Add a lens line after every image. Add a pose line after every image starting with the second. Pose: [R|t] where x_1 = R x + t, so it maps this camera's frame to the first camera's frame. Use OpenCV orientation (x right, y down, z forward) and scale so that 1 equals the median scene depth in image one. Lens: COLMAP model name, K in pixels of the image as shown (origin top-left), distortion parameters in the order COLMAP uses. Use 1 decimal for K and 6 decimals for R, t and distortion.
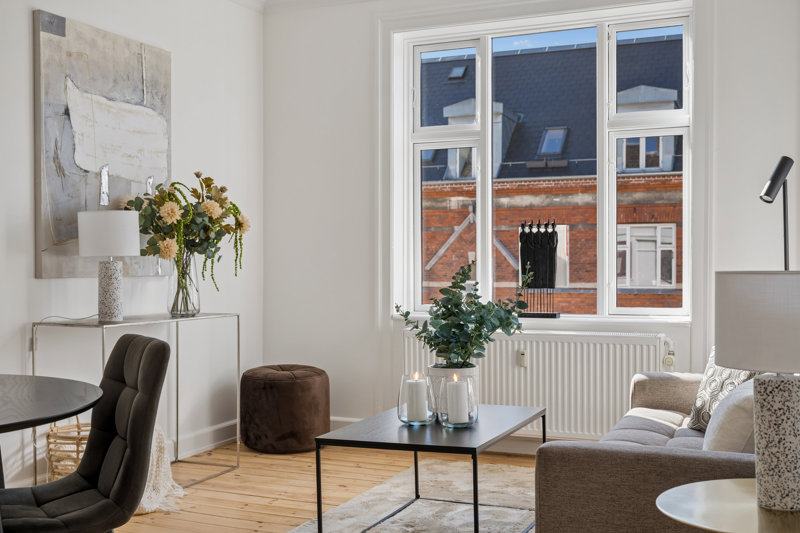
lens RADIAL K [[922.1, 0, 405.3], [0, 922.1, 274.4], [0, 0, 1]] dist [-0.004127, 0.000000]
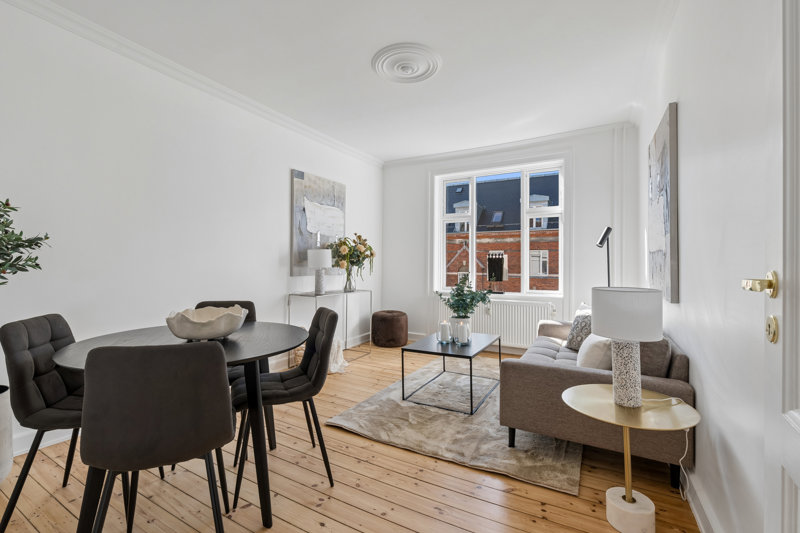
lens RADIAL K [[355.6, 0, 398.3], [0, 355.6, 260.7], [0, 0, 1]] dist [-0.005840, -0.000316]
pose [[0.993910, 0.007999, -0.109906, -0.005463], [-0.010210, 0.999756, -0.019573, -0.019408], [0.109723, 0.020576, 0.993749, 0.066040]]
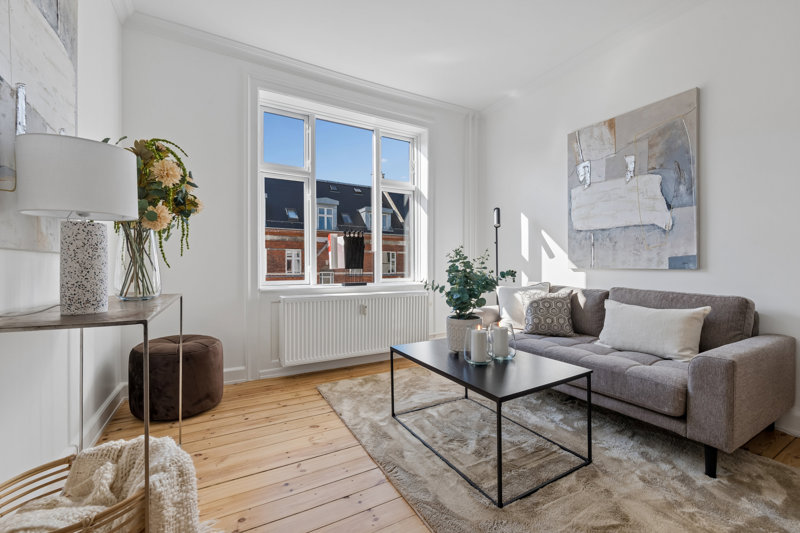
lens RADIAL K [[334.0, 0, 401.9], [0, 334.0, 267.0], [0, 0, 1]] dist [0.000505, -0.000448]
pose [[0.604923, 0.000555, 0.796284, -0.337856], [0.008874, 0.999933, -0.007439, 0.019269], [-0.796235, 0.011566, 0.604877, 0.605591]]
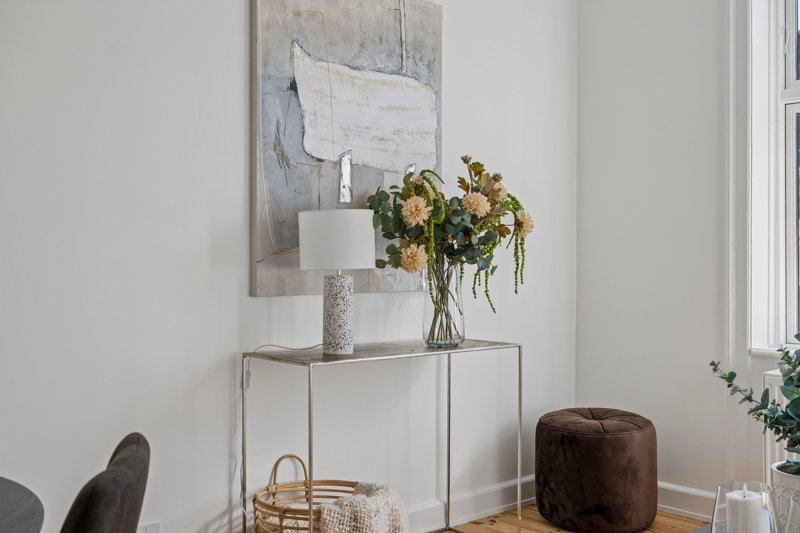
lens RADIAL K [[922.1, 0, 396.0], [0, 922.1, 254.0], [0, 0, 1]] dist [-0.004127, 0.000000]
pose [[0.907541, 0.000102, -0.419963, 0.042095], [-0.006528, 0.999883, -0.013863, -0.019538], [0.419913, 0.015323, 0.907435, 0.291079]]
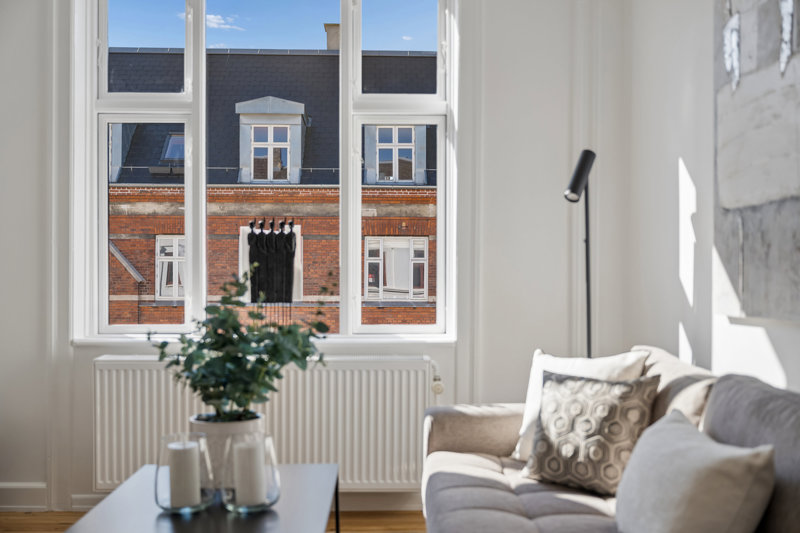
lens RADIAL K [[910.9, 0, 411.9], [0, 910.9, 283.8], [0, 0, 1]] dist [-0.007279, 0.000000]
pose [[0.907150, 0.002015, 0.420802, -0.087324], [-0.000543, 0.999993, -0.003618, 0.001388], [-0.420807, 0.003054, 0.907145, 0.254741]]
